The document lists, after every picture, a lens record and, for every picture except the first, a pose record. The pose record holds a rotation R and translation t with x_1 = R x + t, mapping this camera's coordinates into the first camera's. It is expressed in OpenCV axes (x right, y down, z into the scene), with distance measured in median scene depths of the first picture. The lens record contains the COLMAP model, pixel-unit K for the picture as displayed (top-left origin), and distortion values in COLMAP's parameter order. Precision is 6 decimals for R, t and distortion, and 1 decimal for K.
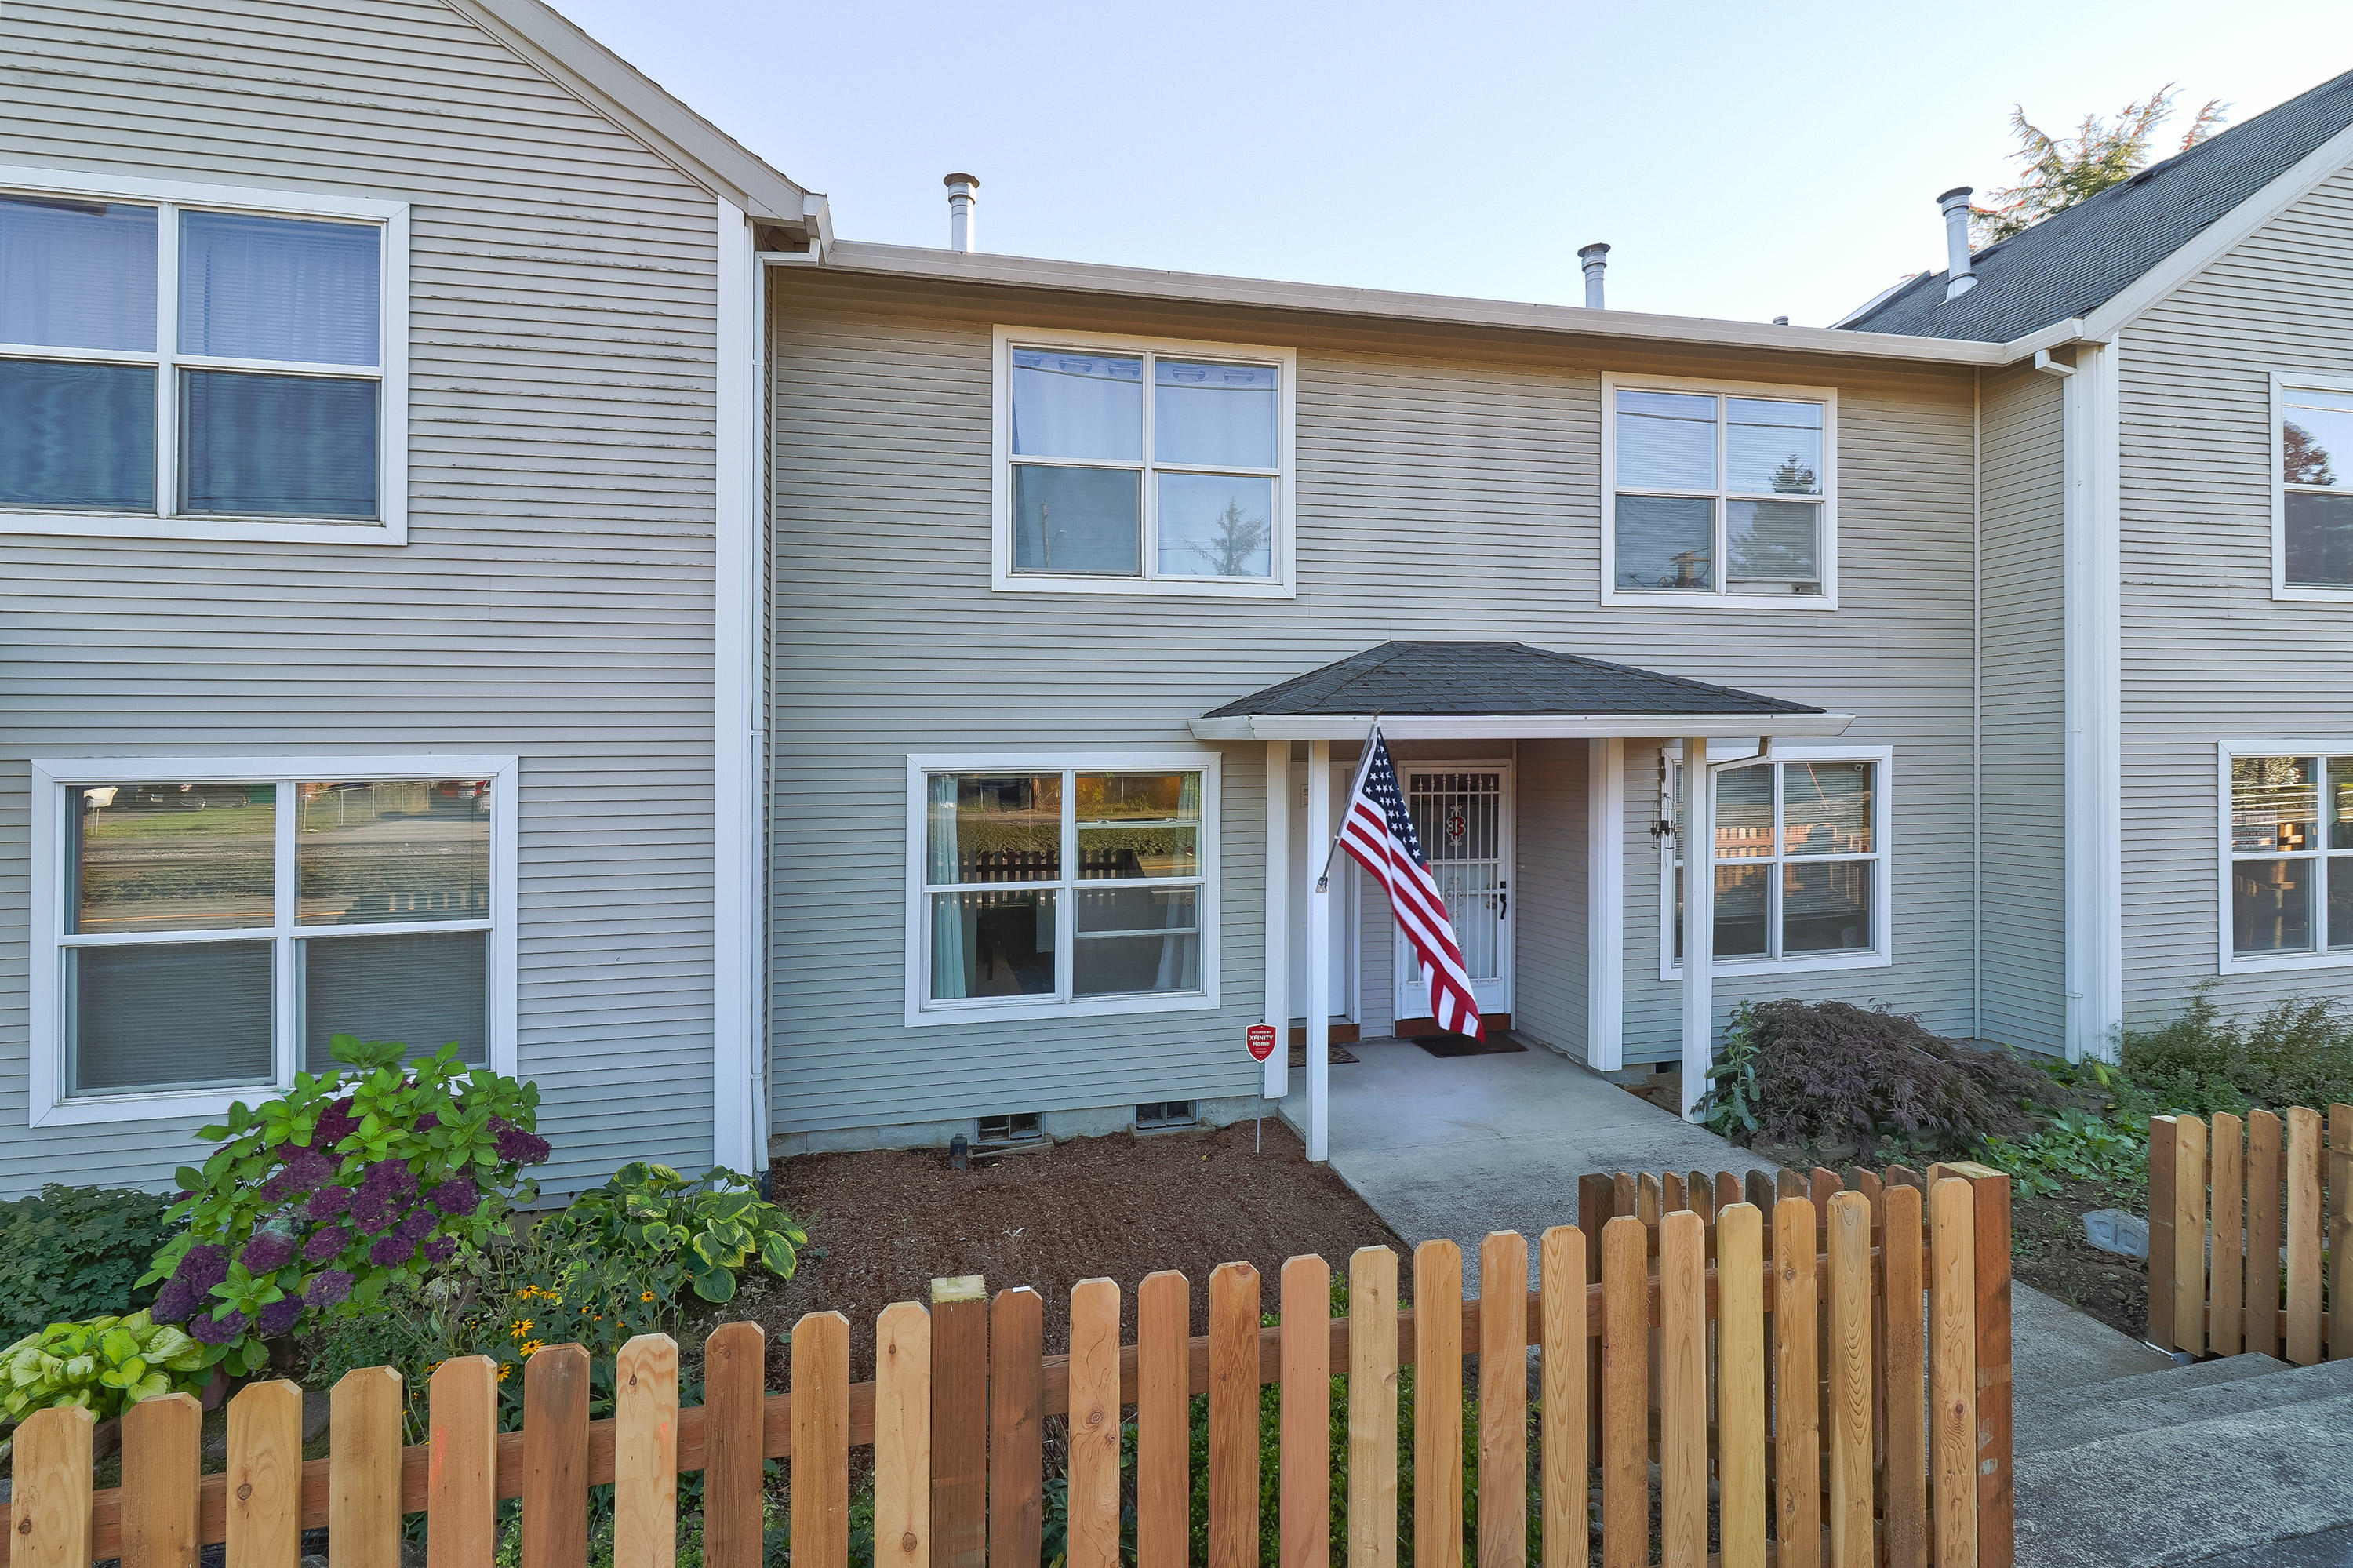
lens RADIAL K [[1110.6, 0, 1096.9], [0, 1110.6, 784.6], [0, 0, 1]] dist [0.007080, -0.003451]
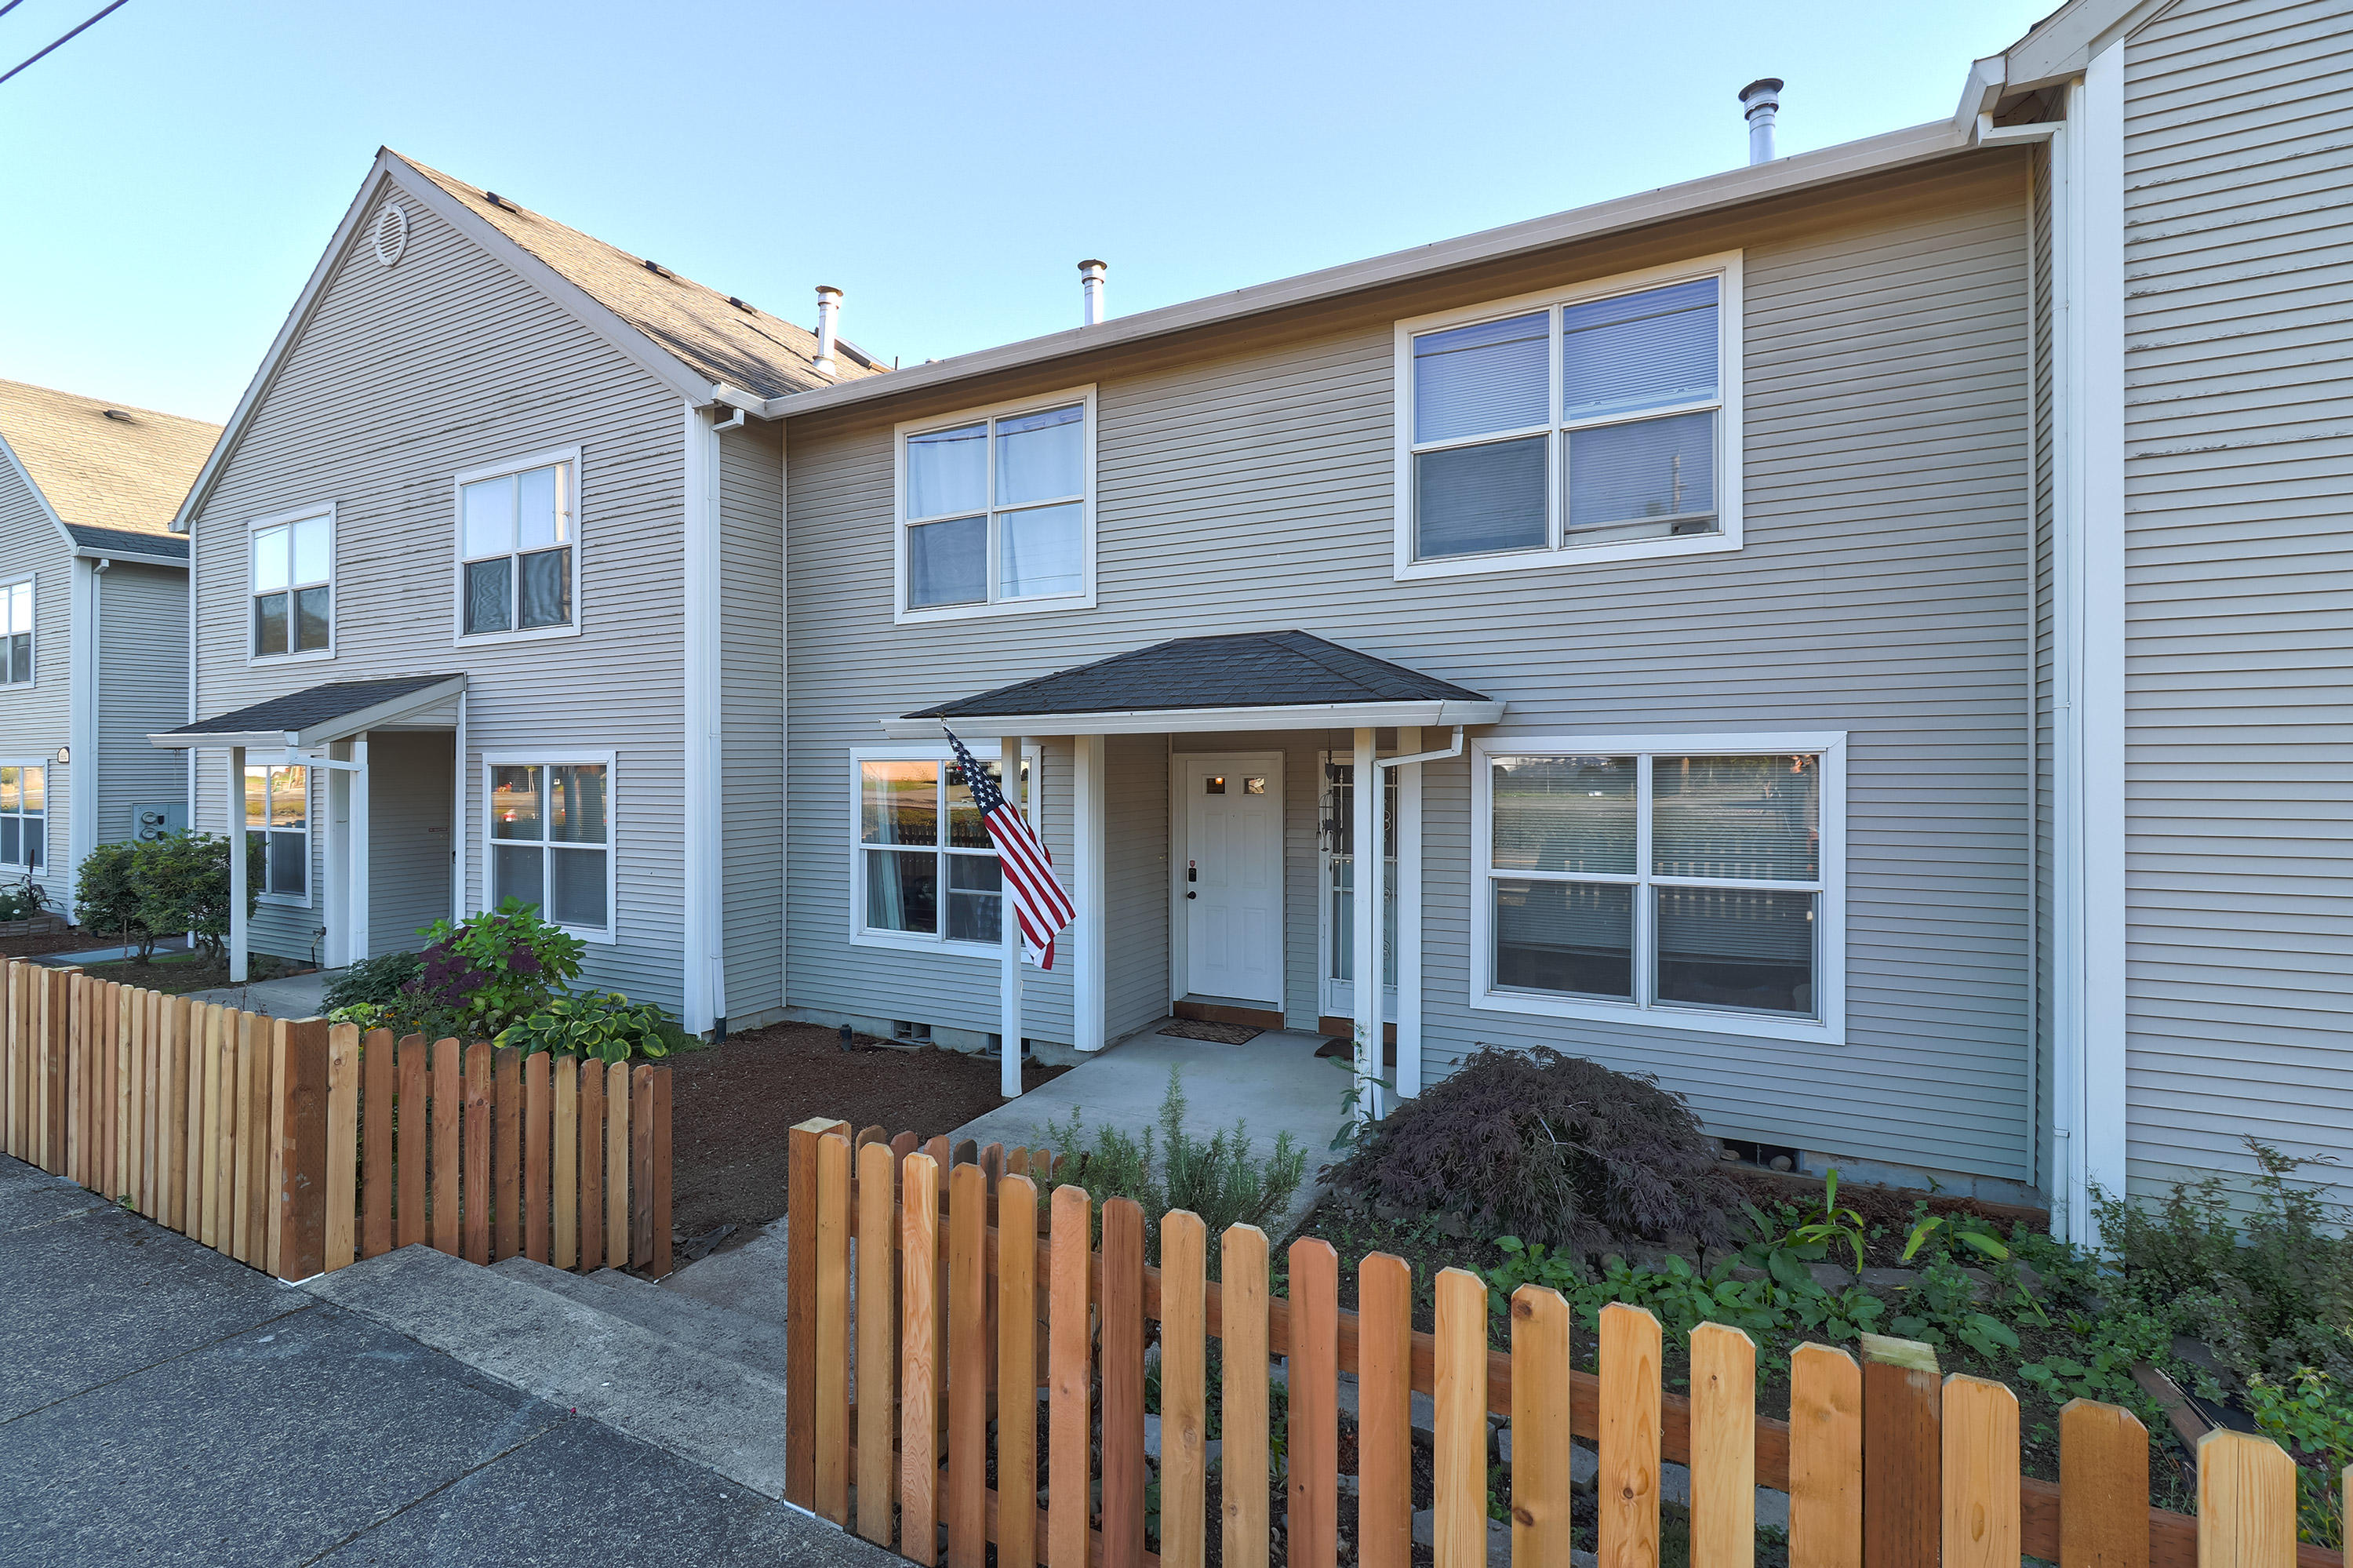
lens RADIAL K [[1110.6, 0, 1192.8], [0, 1110.6, 771.0], [0, 0, 1]] dist [0.007080, -0.003451]
pose [[0.748561, 0.018750, -0.662801, 1.014426], [-0.013602, 0.999824, 0.012922, -0.019131], [0.662927, -0.000658, 0.748684, 0.231498]]
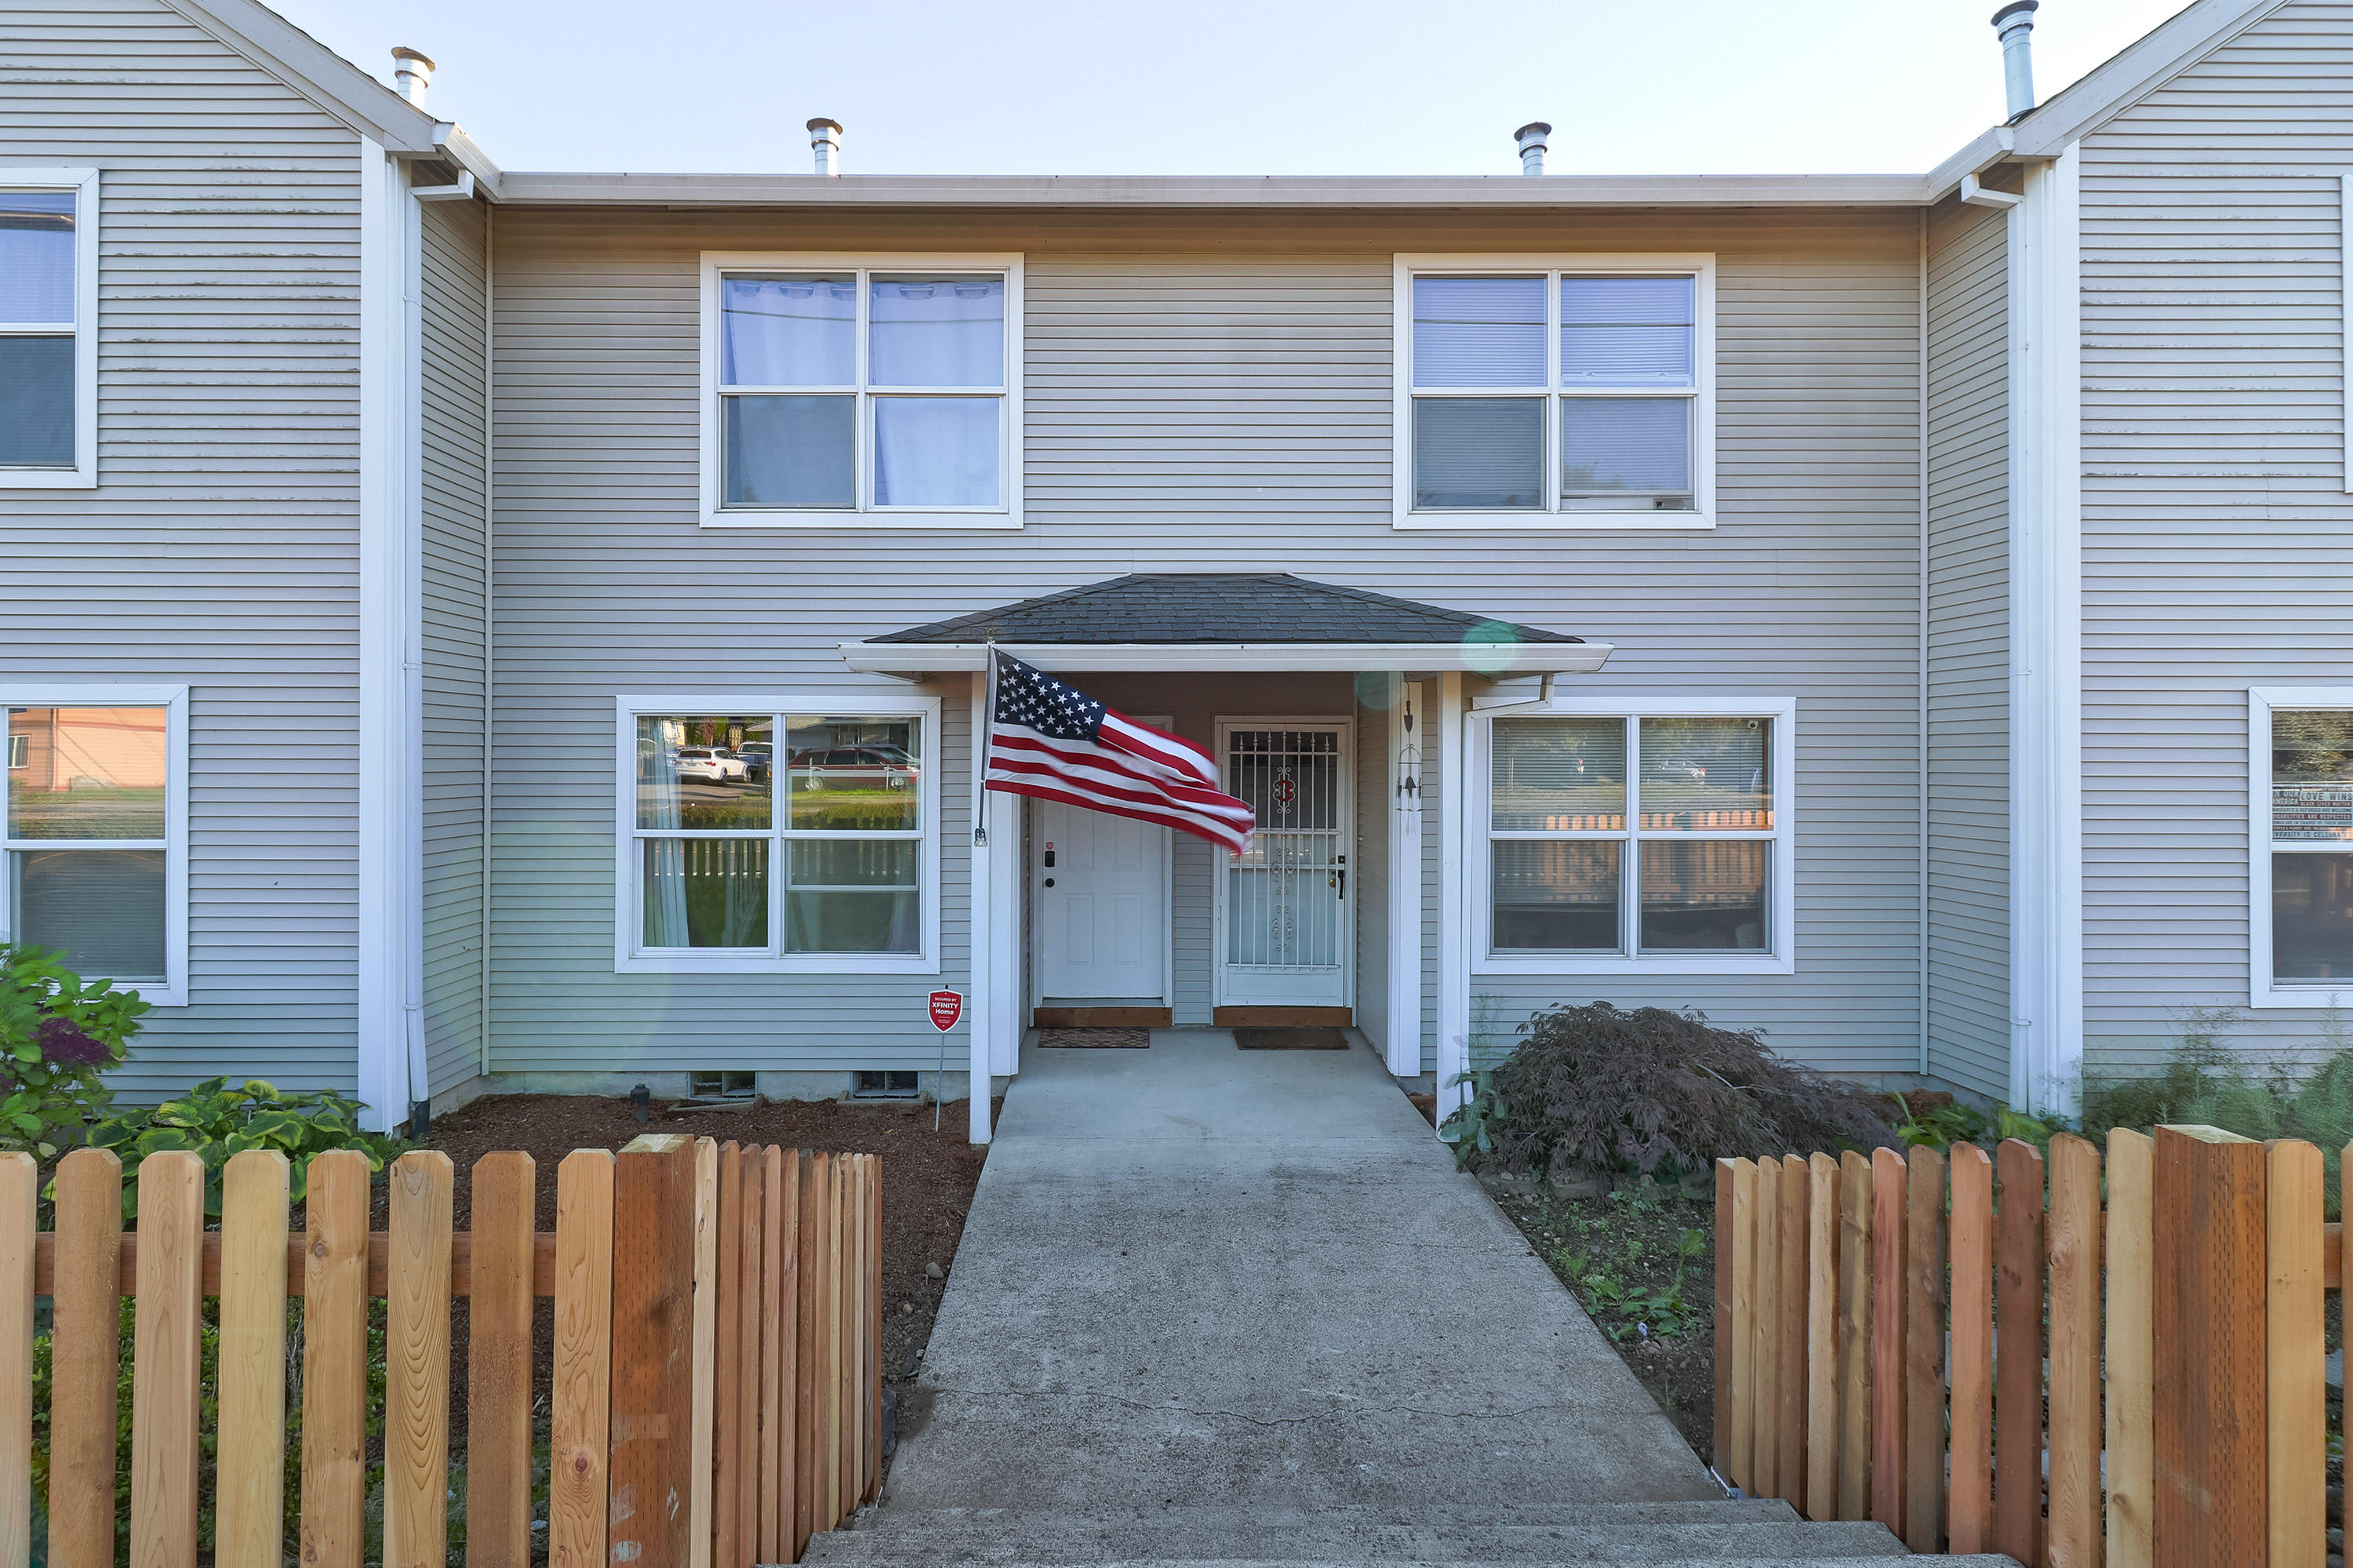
lens RADIAL K [[1110.6, 0, 1097.5], [0, 1110.6, 779.1], [0, 0, 1]] dist [0.007080, -0.003451]
pose [[0.976035, 0.019337, -0.216753, 0.447645], [-0.019642, 0.999807, 0.000747, 0.036670], [0.216725, 0.003529, 0.976226, 0.127471]]
